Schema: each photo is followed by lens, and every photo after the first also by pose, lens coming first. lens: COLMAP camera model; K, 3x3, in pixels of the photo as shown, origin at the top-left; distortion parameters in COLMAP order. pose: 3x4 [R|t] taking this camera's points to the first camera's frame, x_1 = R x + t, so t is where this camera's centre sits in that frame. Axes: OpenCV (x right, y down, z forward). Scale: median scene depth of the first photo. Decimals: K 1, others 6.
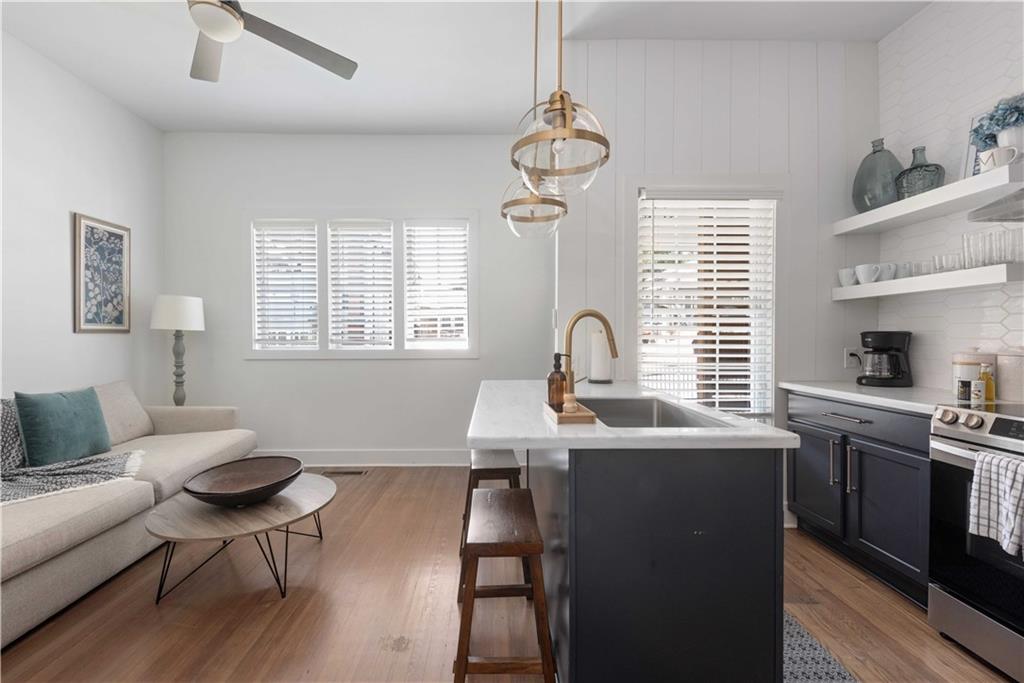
lens RADIAL K [[442.5, 0, 494.3], [0, 442.5, 341.1], [0, 0, 1]] dist [-0.000154, -0.000853]
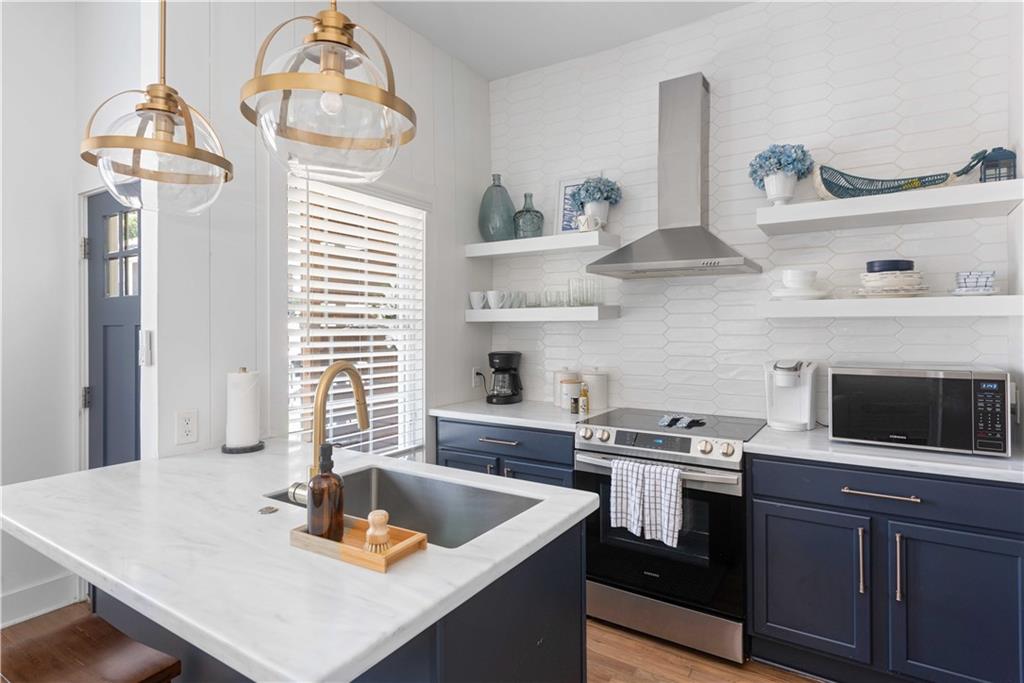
lens RADIAL K [[533.0, 0, 538.4], [0, 533.0, 329.1], [0, 0, 1]] dist [0.020040, -0.000752]
pose [[0.515240, -0.001445, 0.857045, -0.199998], [0.003648, 0.999993, -0.000507, -0.077206], [-0.857038, 0.003387, 0.515242, 0.240728]]
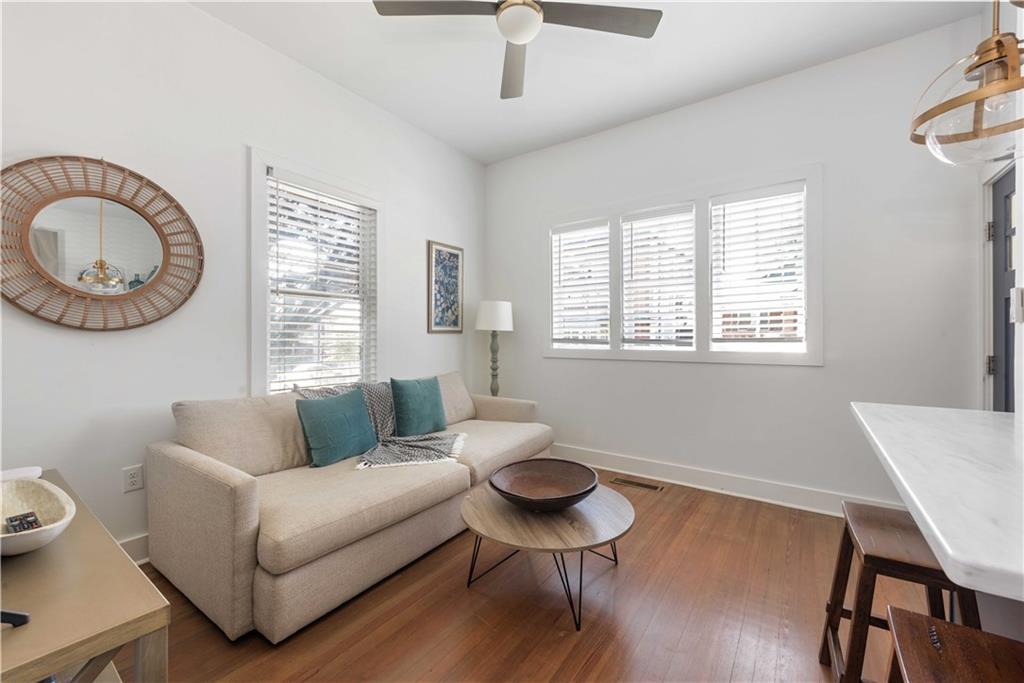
lens RADIAL K [[409.1, 0, 489.7], [0, 409.1, 342.0], [0, 0, 1]] dist [0.000293, -0.000550]
pose [[0.796205, 0.009295, -0.604955, -0.089289], [-0.005433, 0.999952, 0.008212, -0.004286], [0.605002, -0.003252, 0.796217, 0.170904]]
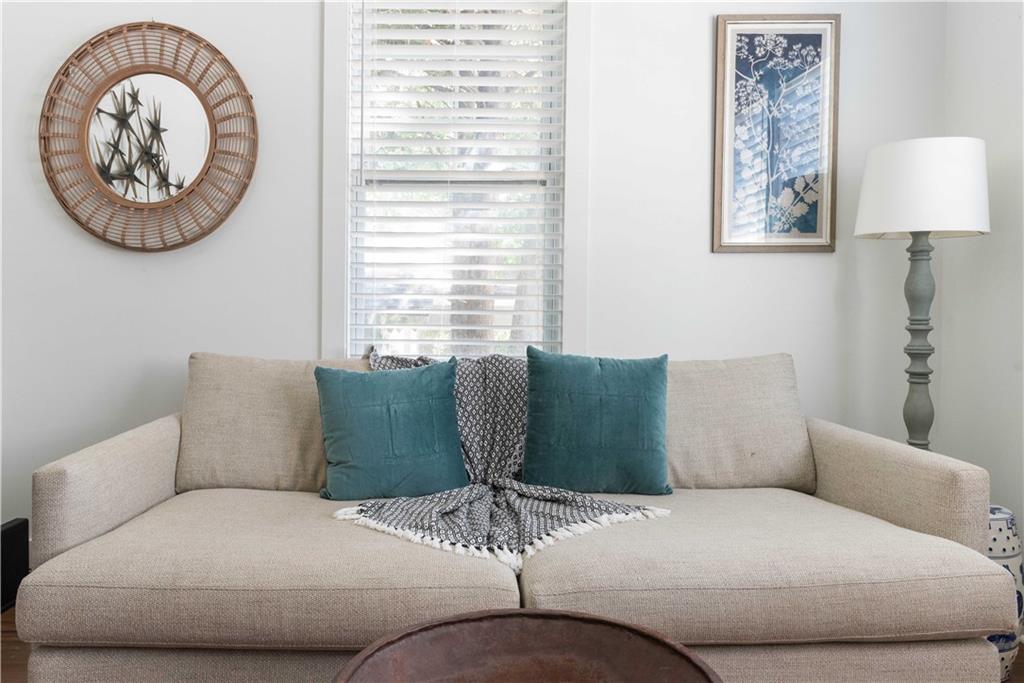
lens RADIAL K [[728.1, 0, 510.8], [0, 728.1, 331.8], [0, 0, 1]] dist [-0.003695, -0.000864]
pose [[-0.013208, 0.021885, -0.999673, -0.110612], [-0.020146, 0.999552, 0.022148, 0.066305], [0.999710, 0.020432, -0.012761, 0.866741]]
